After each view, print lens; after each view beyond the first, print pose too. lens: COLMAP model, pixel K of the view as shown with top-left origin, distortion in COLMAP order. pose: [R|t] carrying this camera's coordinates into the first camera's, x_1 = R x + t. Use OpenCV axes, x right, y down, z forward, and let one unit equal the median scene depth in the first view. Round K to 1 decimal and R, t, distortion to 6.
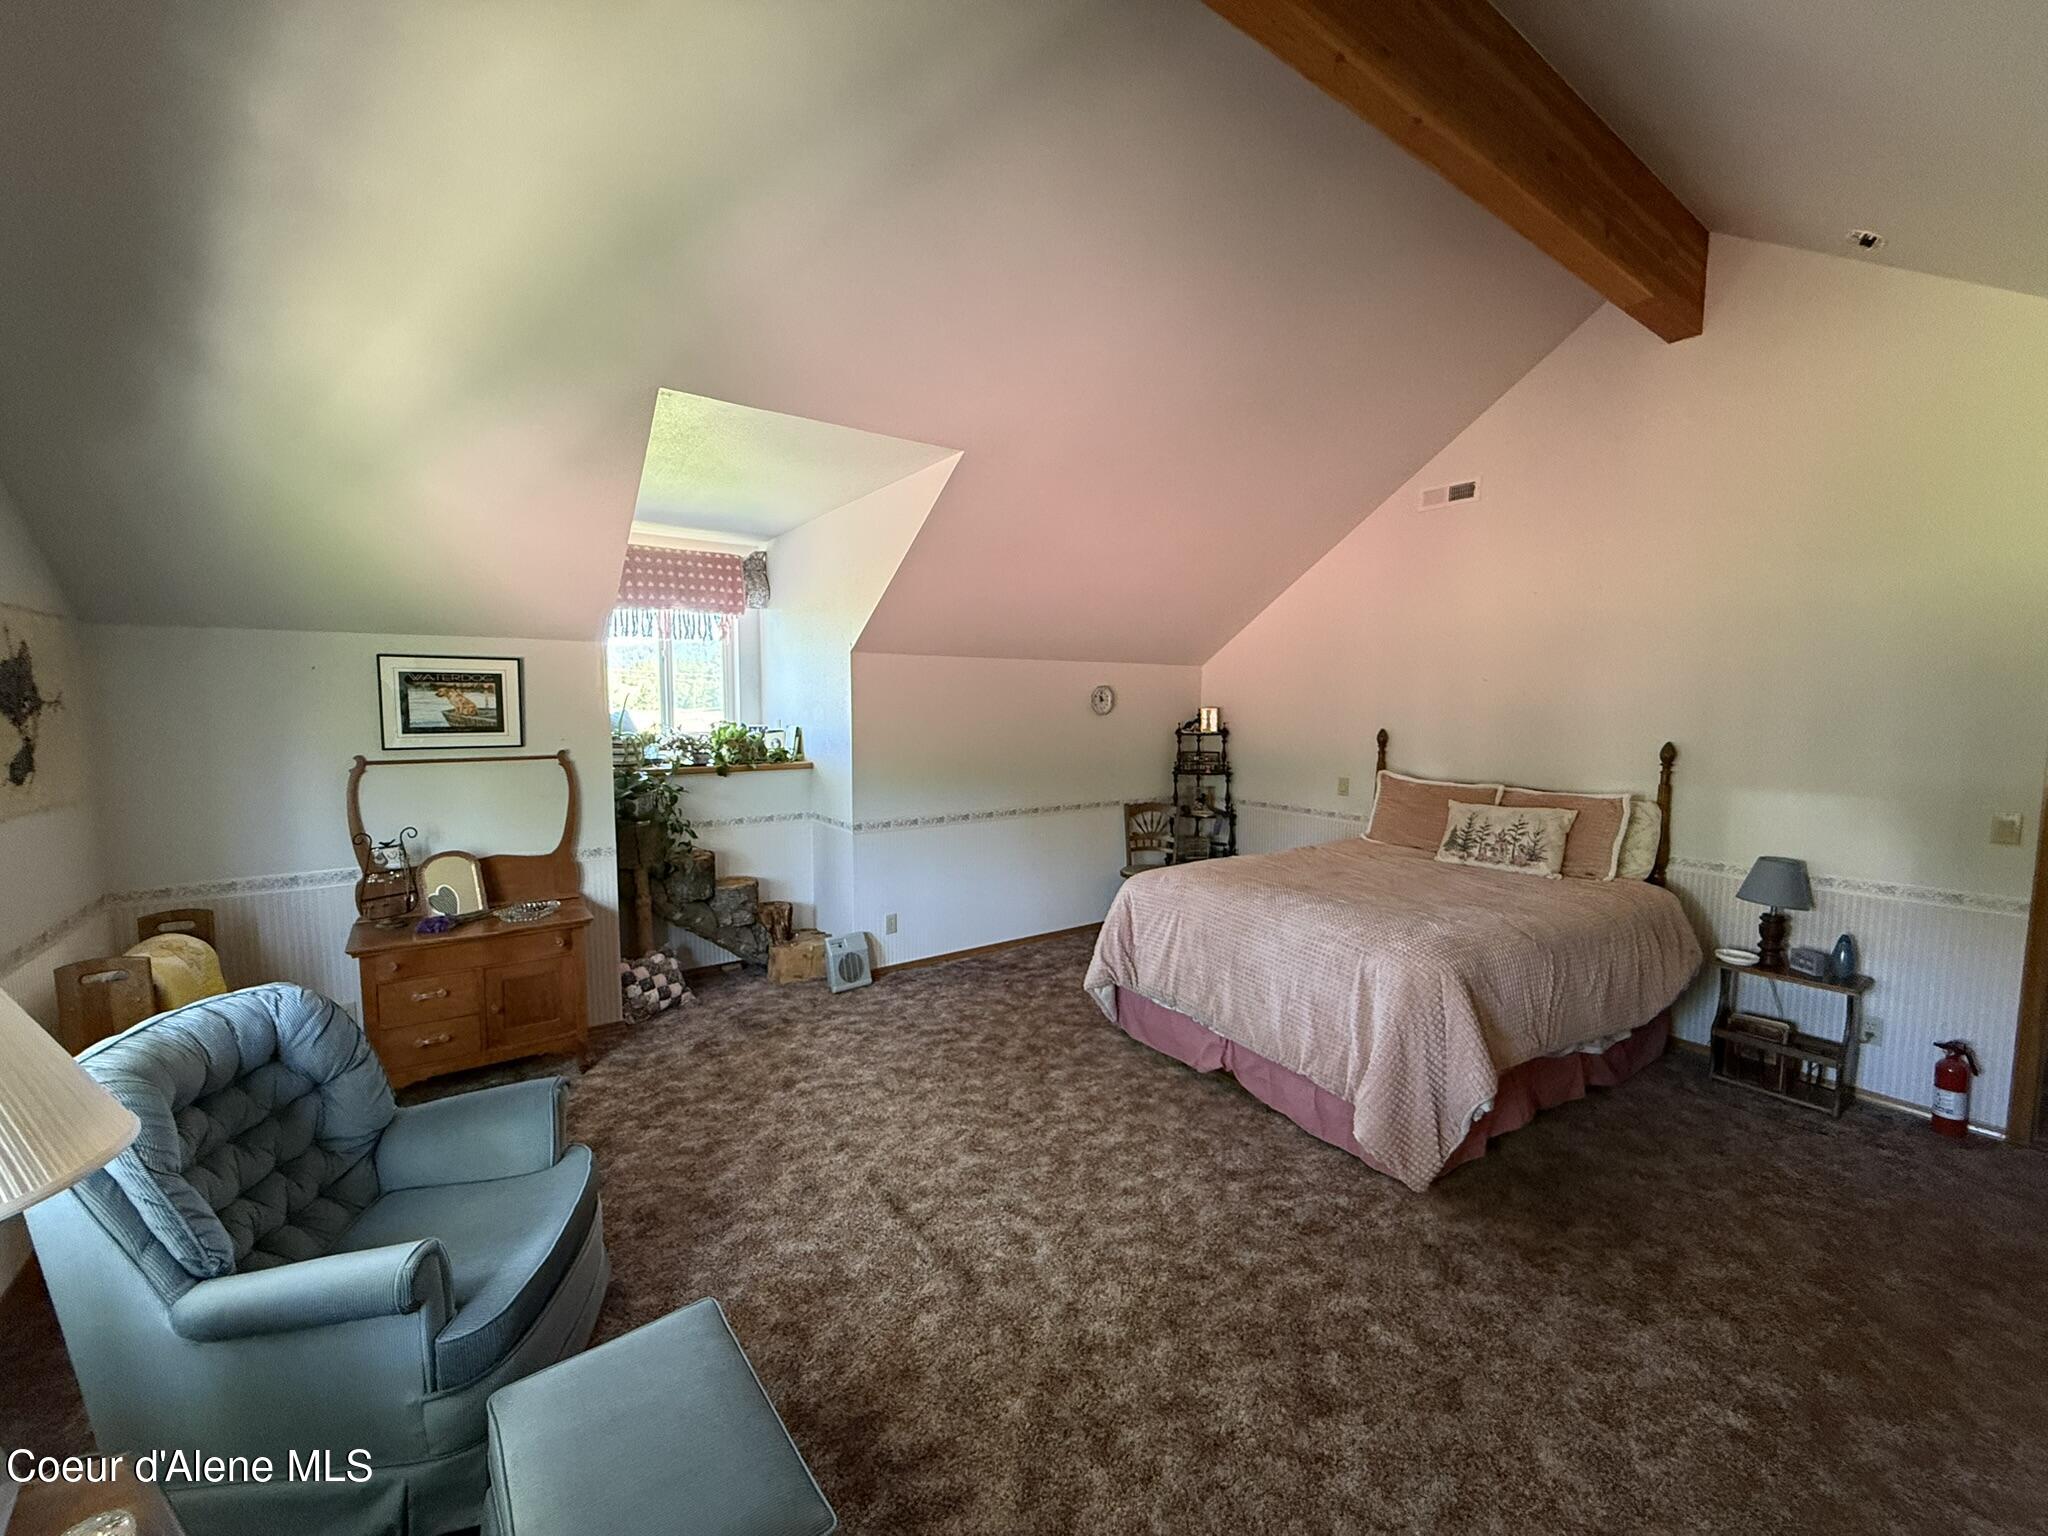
lens RADIAL K [[814.5, 0, 1021.4], [0, 814.5, 769.8], [0, 0, 1]] dist [-0.000495, 0.000441]
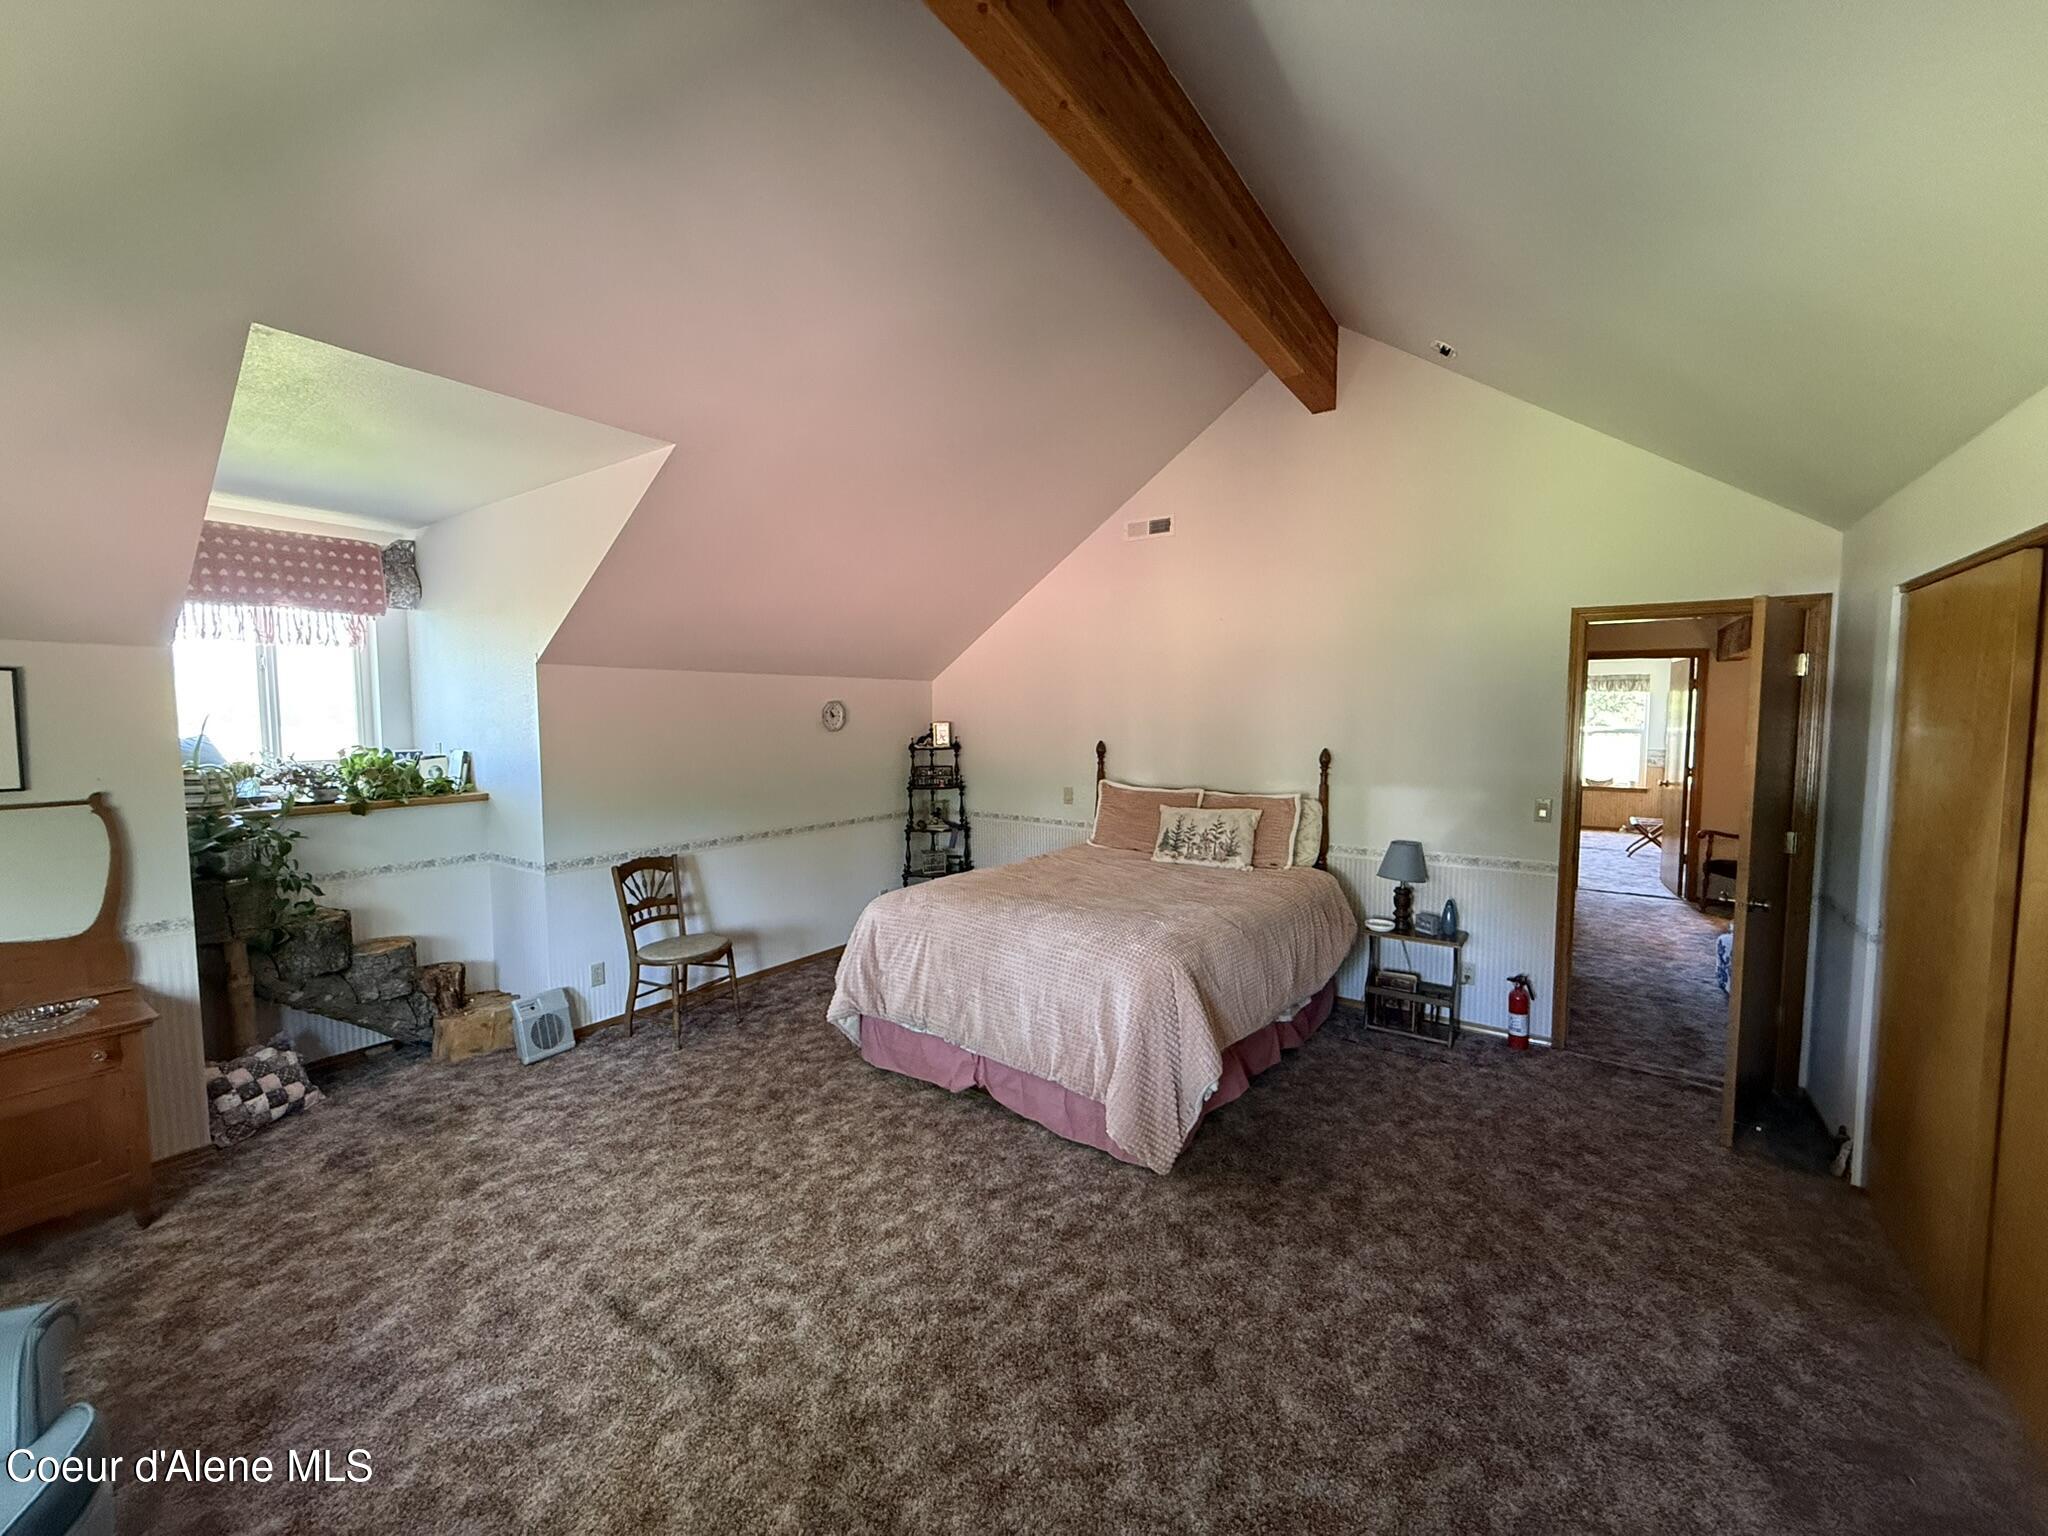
lens RADIAL K [[814.5, 0, 1020.7], [0, 814.5, 769.5], [0, 0, 1]] dist [-0.000495, 0.000441]
pose [[0.943769, -0.030352, 0.329210, -0.018145], [0.035352, 0.999332, -0.009212, -0.009675], [-0.328711, 0.020332, 0.944212, 0.030715]]
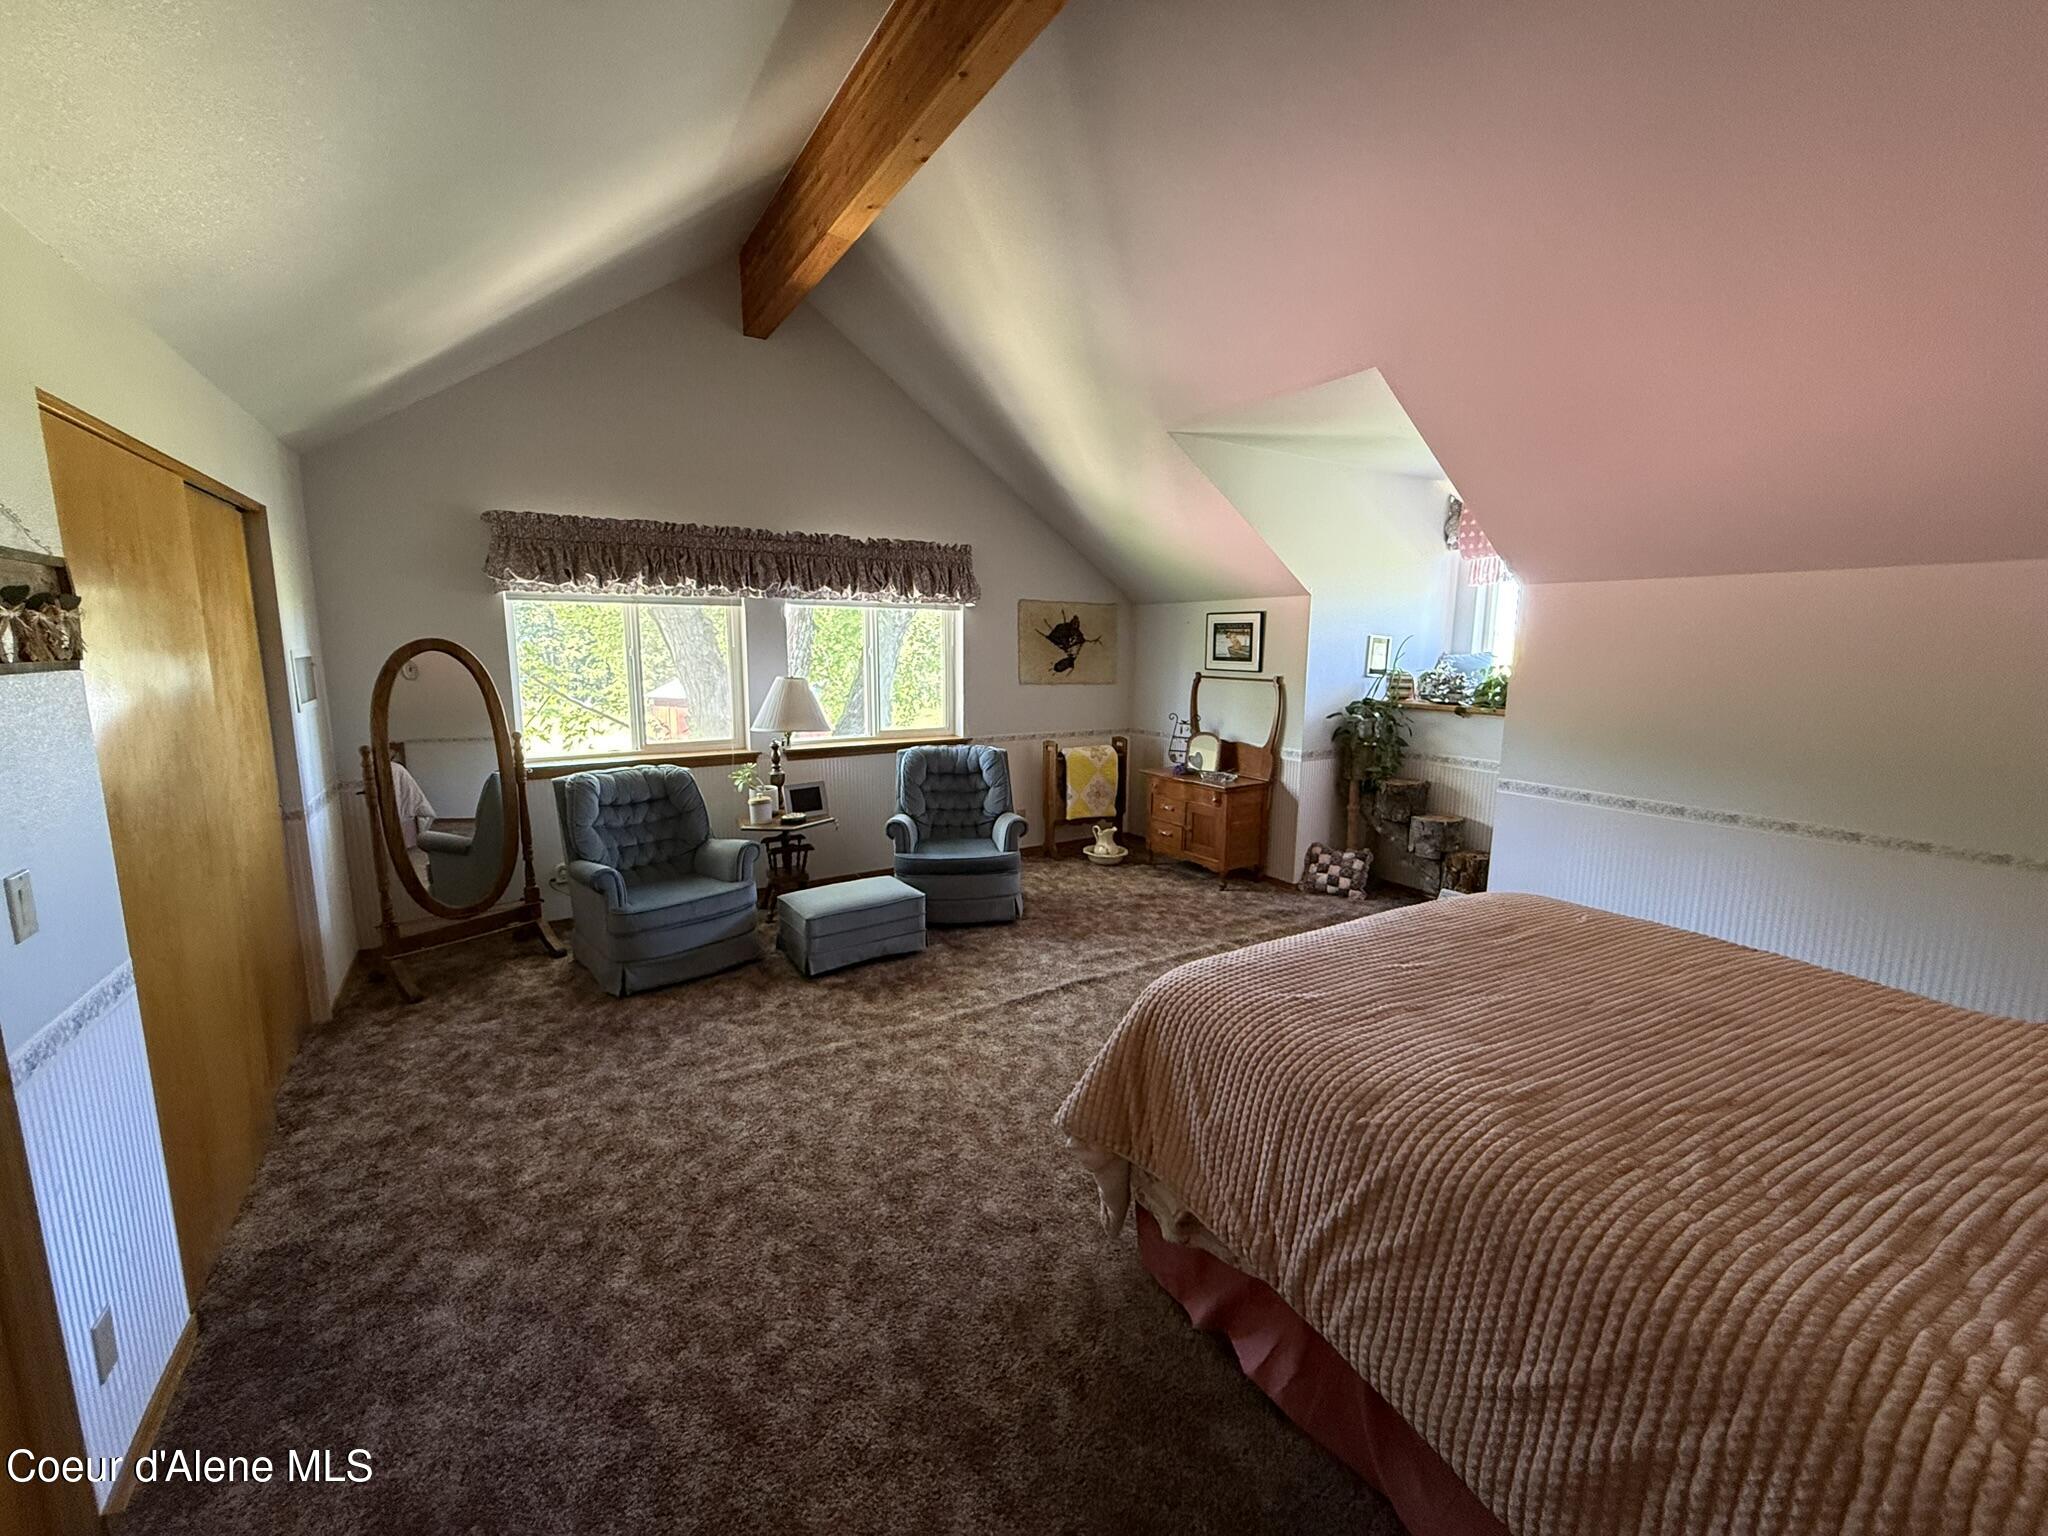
lens RADIAL K [[829.2, 0, 1024.2], [0, 829.2, 769.4], [0, 0, 1]] dist [0.000070, 0.000031]
pose [[-0.069384, 0.145919, -0.986860, 0.995725], [-0.094182, 0.983868, 0.152098, -0.046480], [0.993134, 0.103498, -0.054522, 0.728386]]
